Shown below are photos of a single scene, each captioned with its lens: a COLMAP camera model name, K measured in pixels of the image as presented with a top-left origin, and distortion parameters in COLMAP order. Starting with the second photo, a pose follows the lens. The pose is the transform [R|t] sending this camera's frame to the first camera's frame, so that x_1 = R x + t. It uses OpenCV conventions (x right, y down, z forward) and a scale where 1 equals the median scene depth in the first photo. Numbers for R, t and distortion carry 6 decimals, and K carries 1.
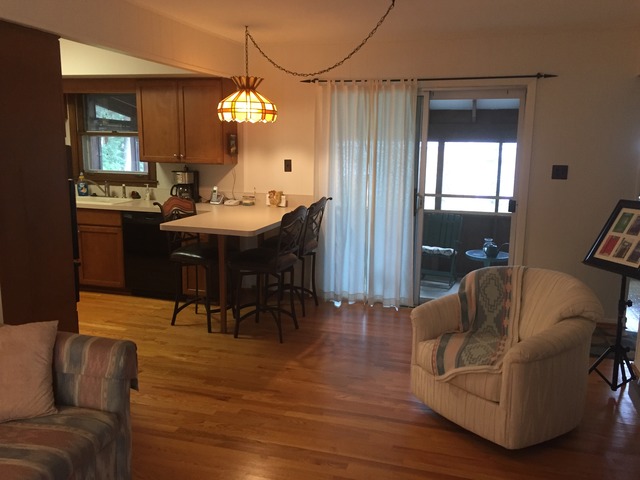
lens RADIAL K [[537.5, 0, 320.0], [0, 537.5, 240.0], [0, 0, 1]] dist [0.020314, -0.001320]
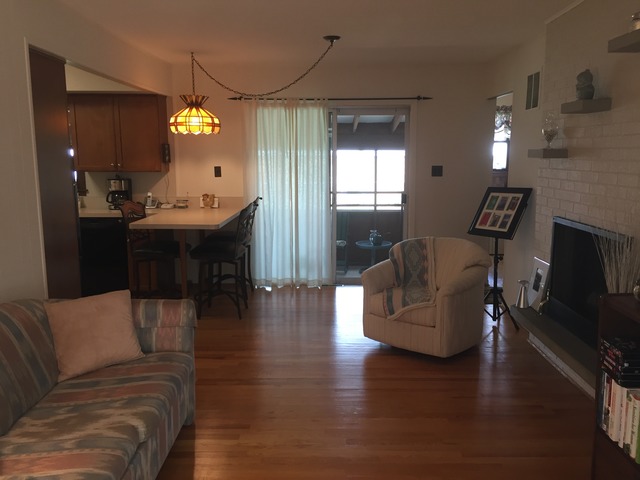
lens RADIAL K [[537.5, 0, 320.0], [0, 537.5, 240.0], [0, 0, 1]] dist [0.020314, -0.001320]
pose [[0.959907, -0.058739, 0.274094, -0.199321], [0.064306, 0.997866, -0.011362, 0.038605], [-0.272842, 0.028533, 0.961636, -0.178017]]
